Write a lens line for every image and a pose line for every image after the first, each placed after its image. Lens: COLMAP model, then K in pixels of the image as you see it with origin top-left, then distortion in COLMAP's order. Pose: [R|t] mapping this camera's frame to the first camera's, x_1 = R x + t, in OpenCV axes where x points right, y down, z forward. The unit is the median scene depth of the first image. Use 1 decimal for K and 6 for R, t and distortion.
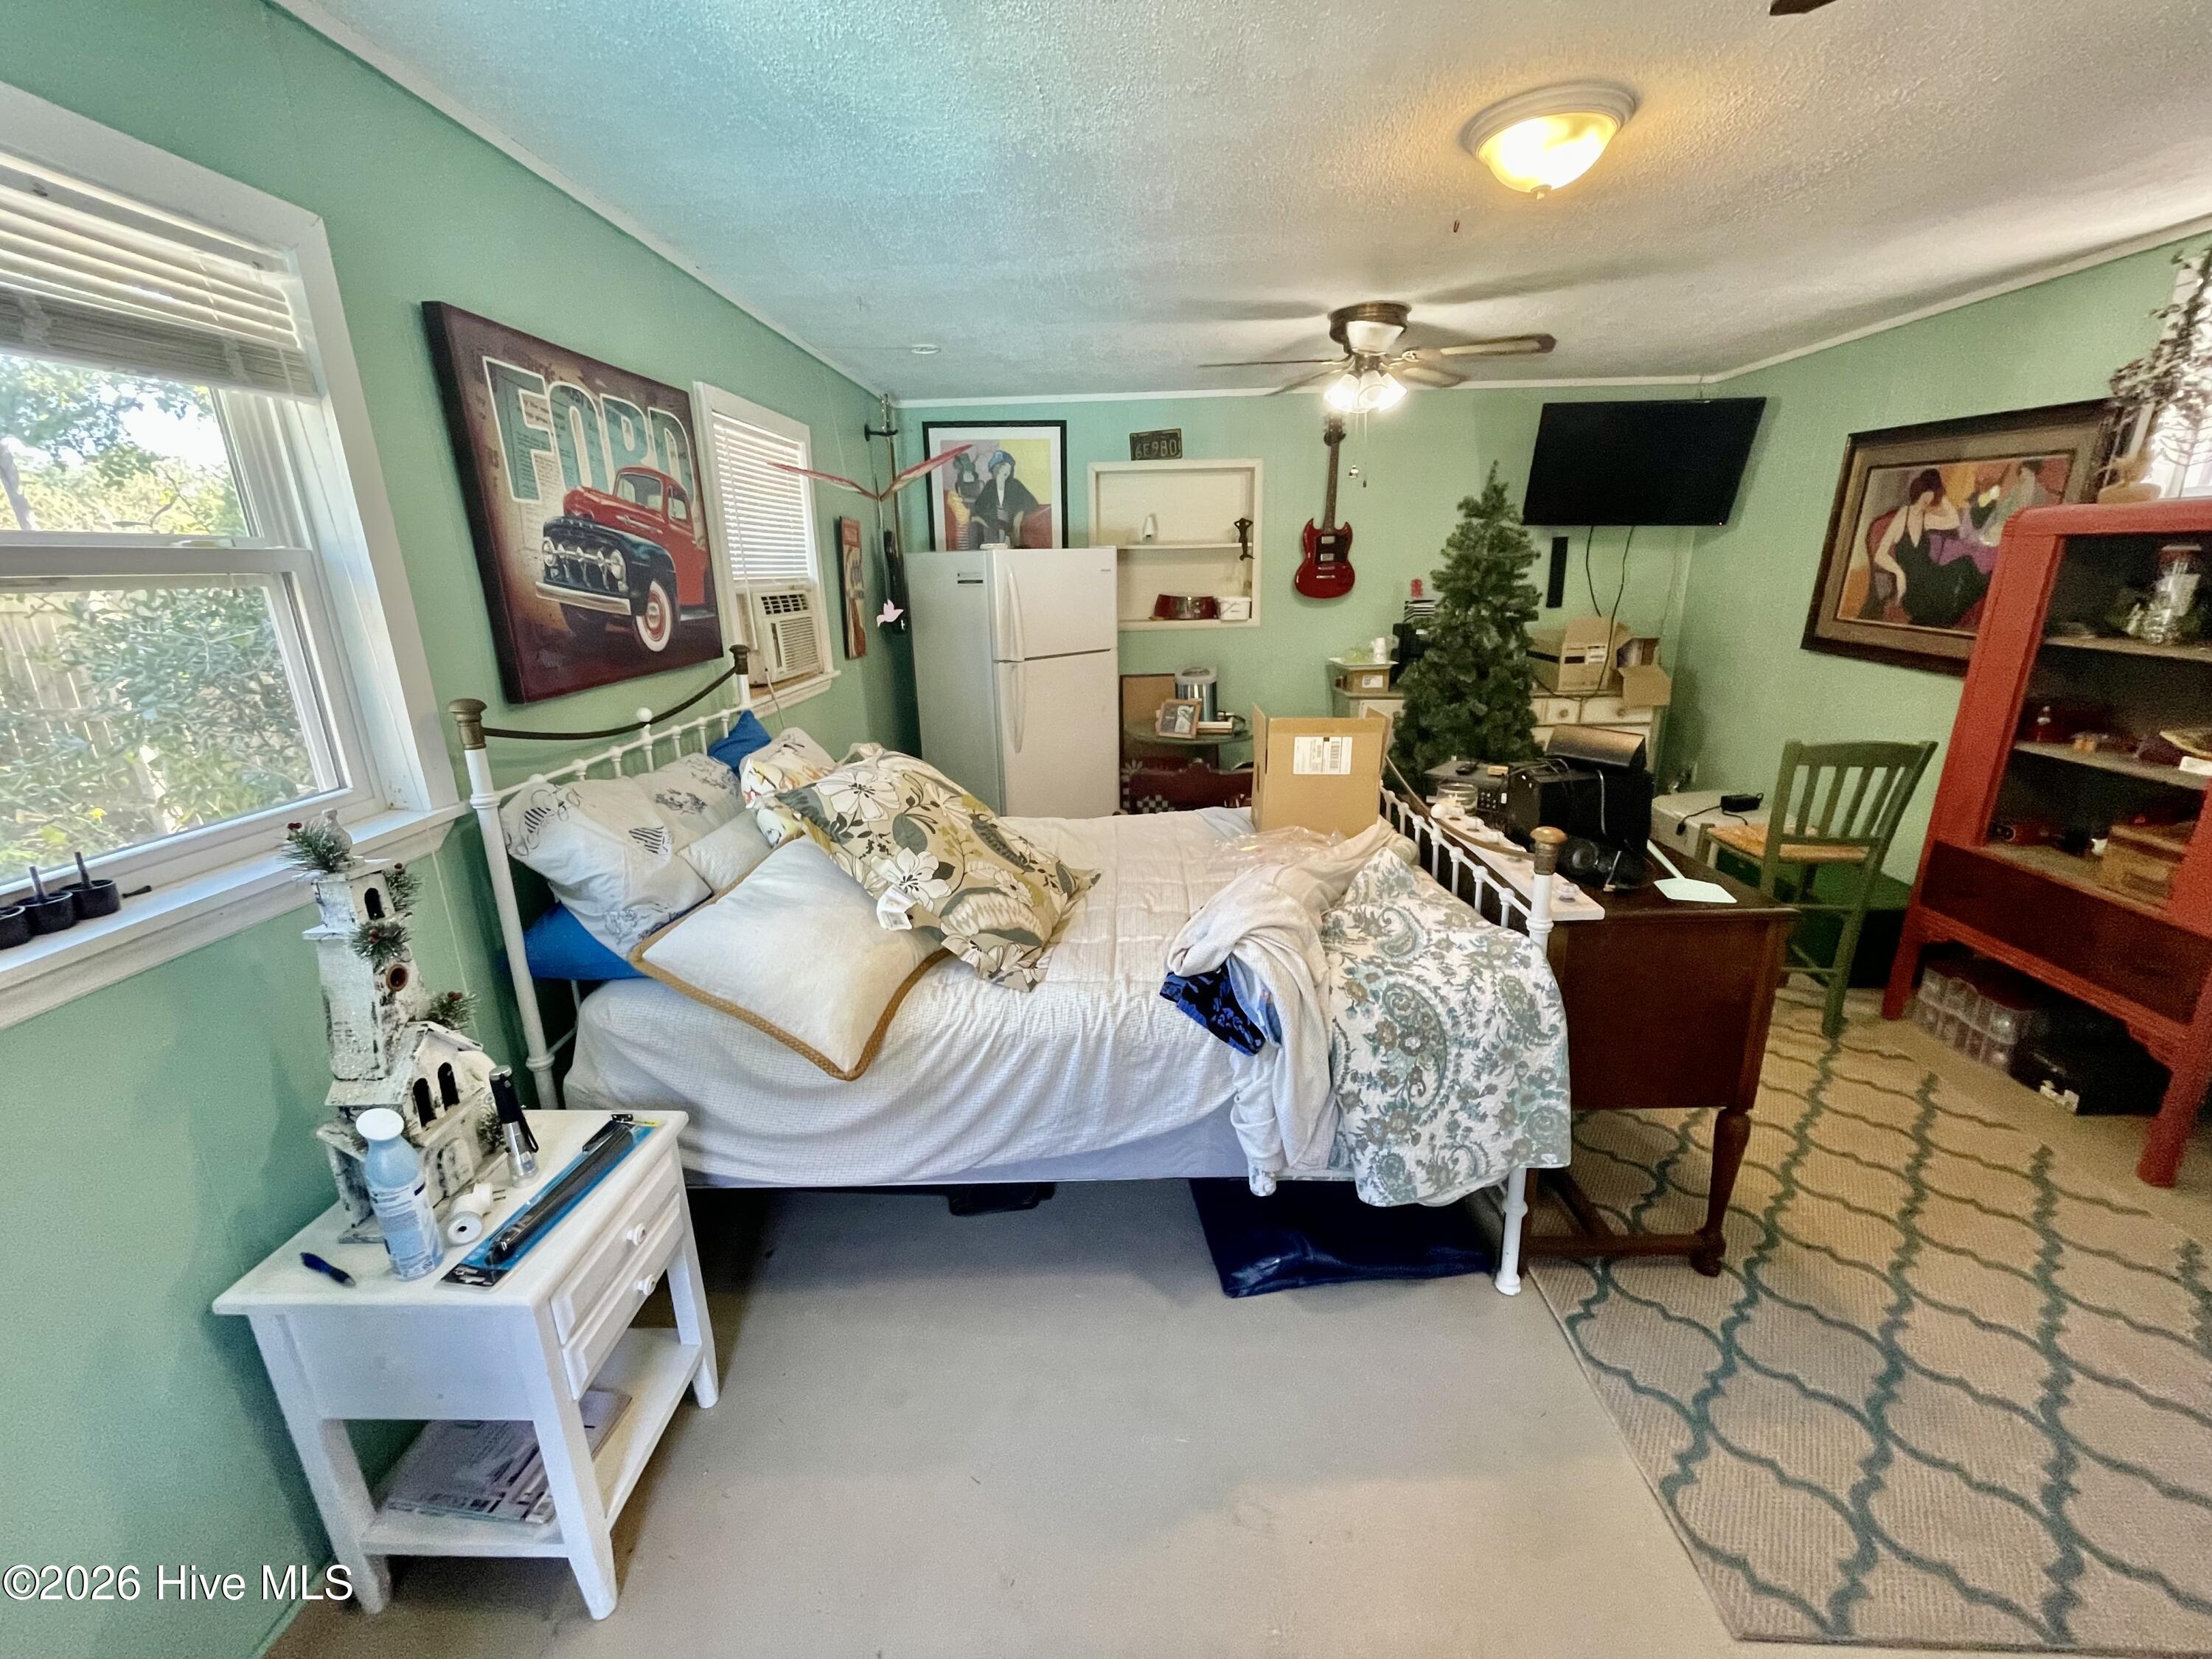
lens RADIAL K [[891.9, 0, 1101.3], [0, 891.9, 826.4], [0, 0, 1]] dist [0.000481, -0.002906]
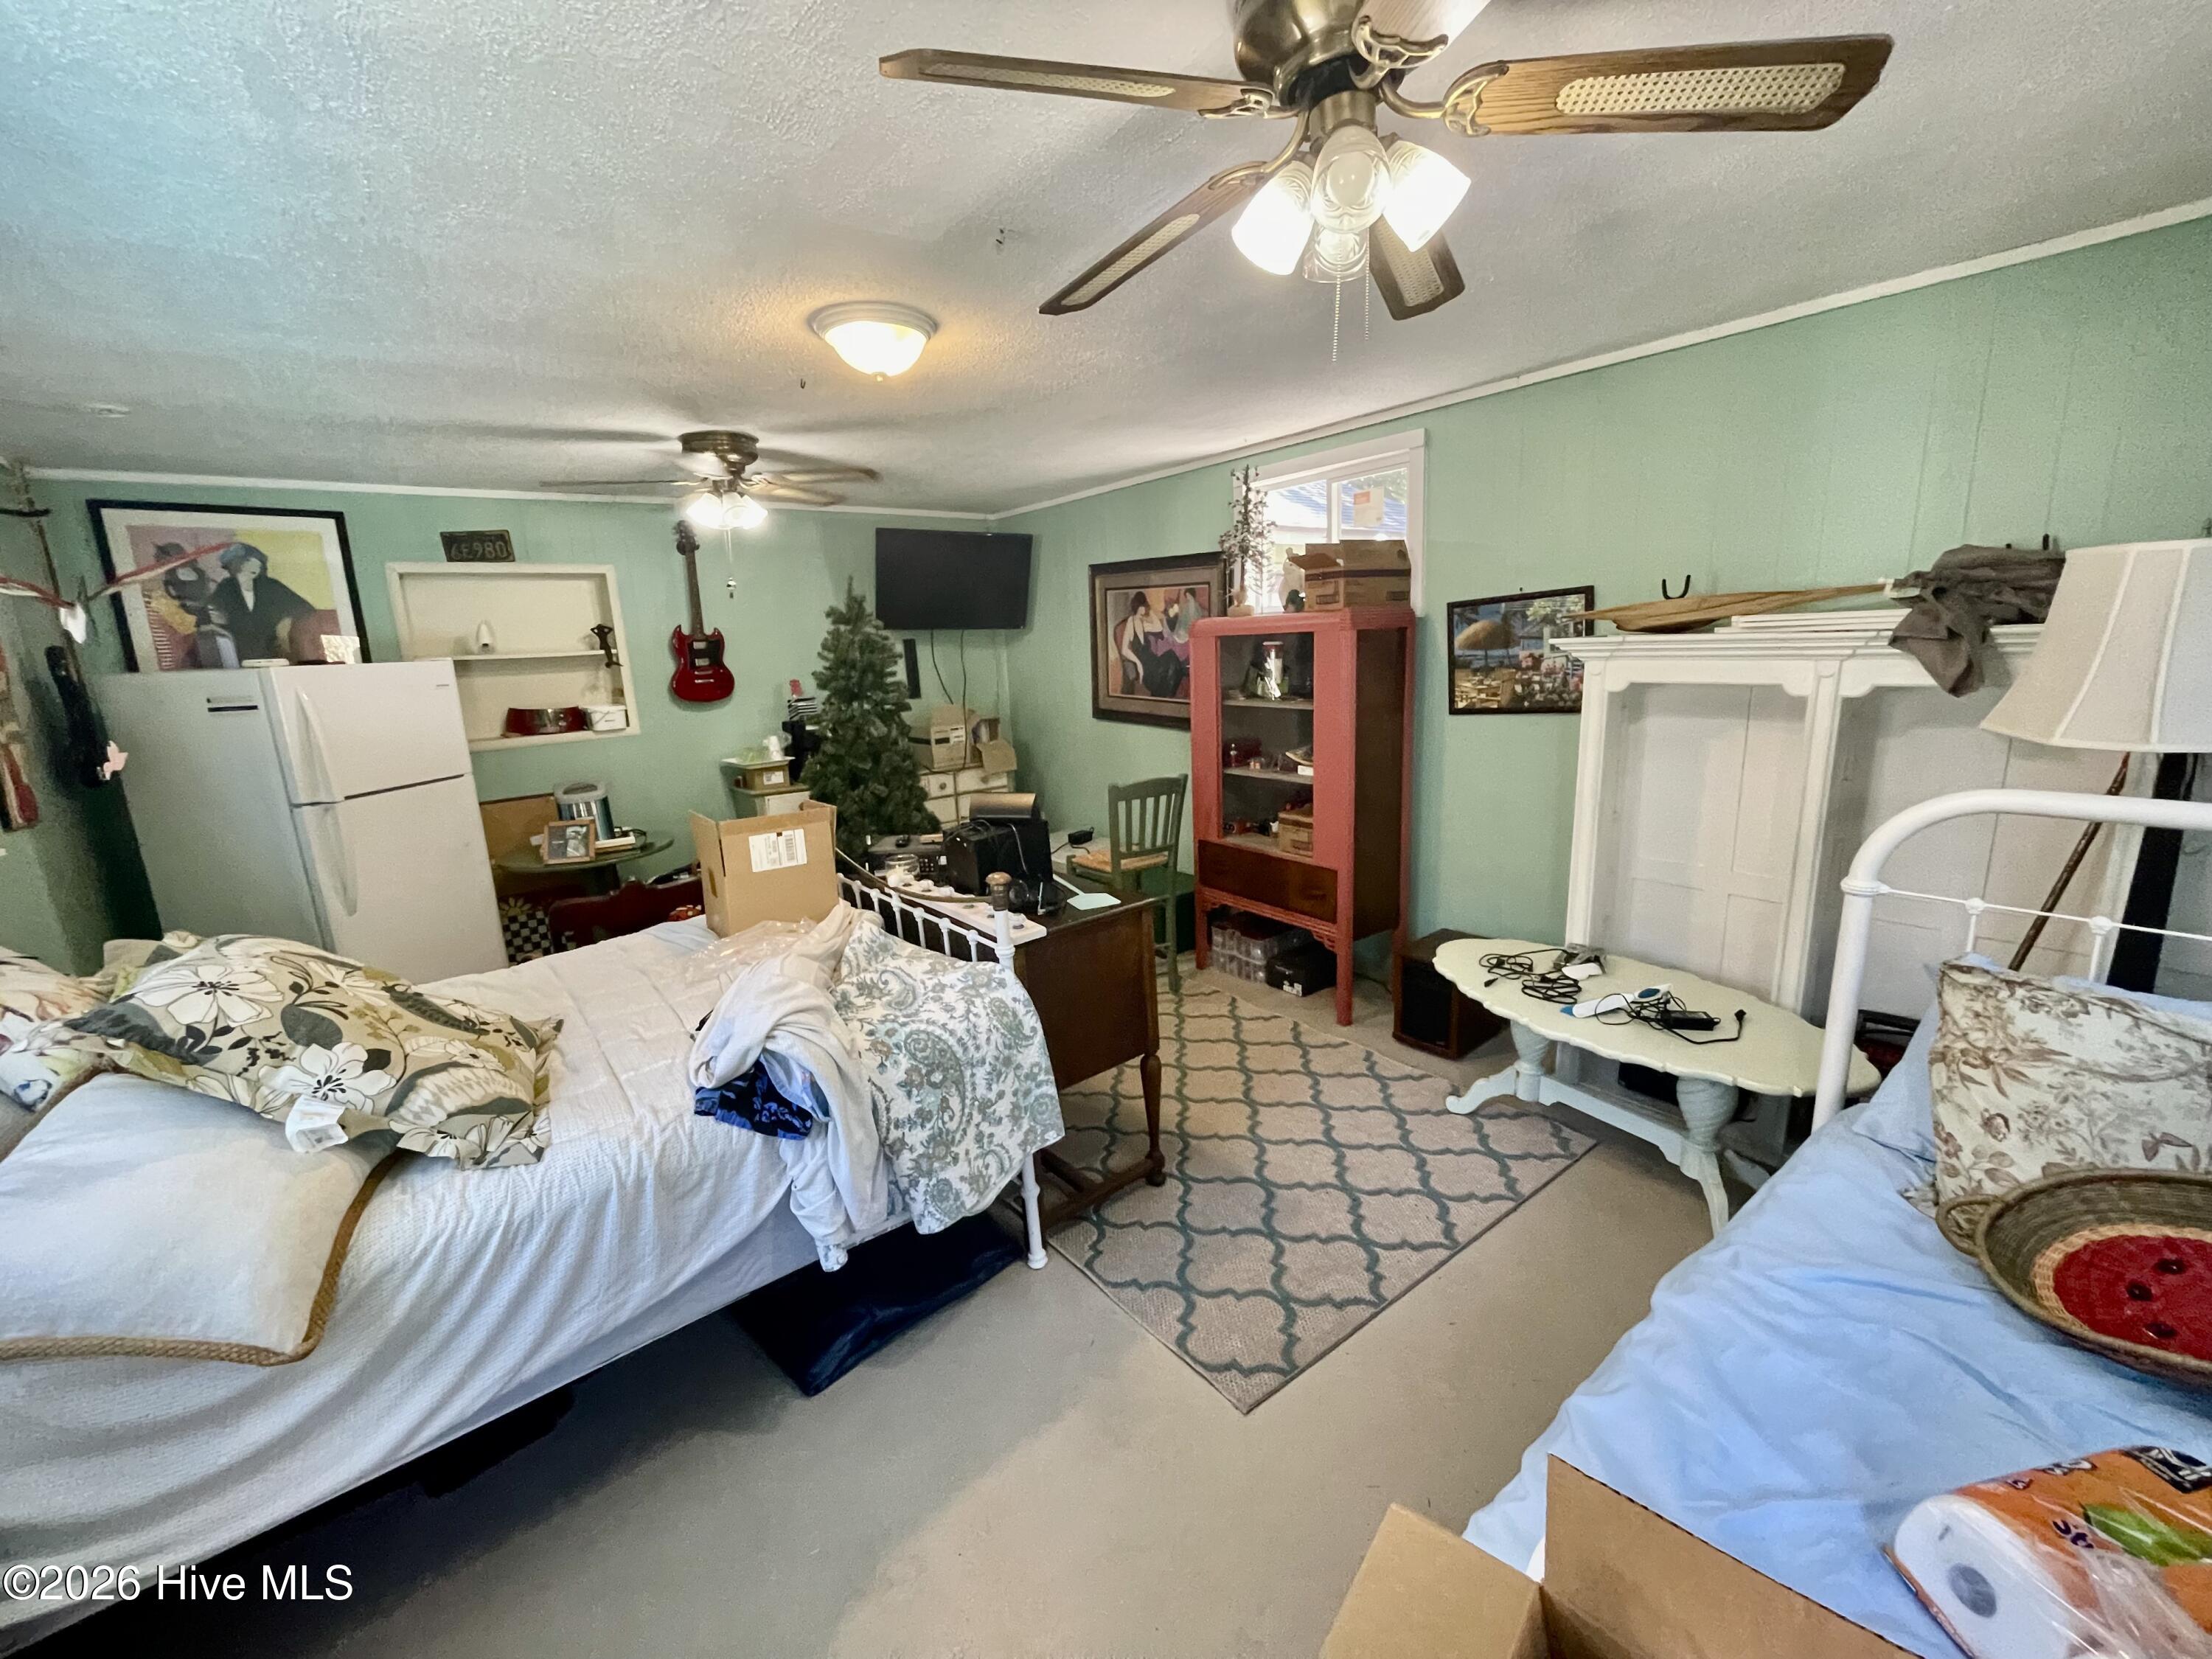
lens RADIAL K [[891.9, 0, 1101.3], [0, 891.9, 826.4], [0, 0, 1]] dist [0.000481, -0.002906]
pose [[0.766246, -0.145040, 0.625964, -0.130567], [0.208441, 0.977616, -0.028634, 0.002839], [-0.607799, 0.152417, 0.779326, -0.060846]]
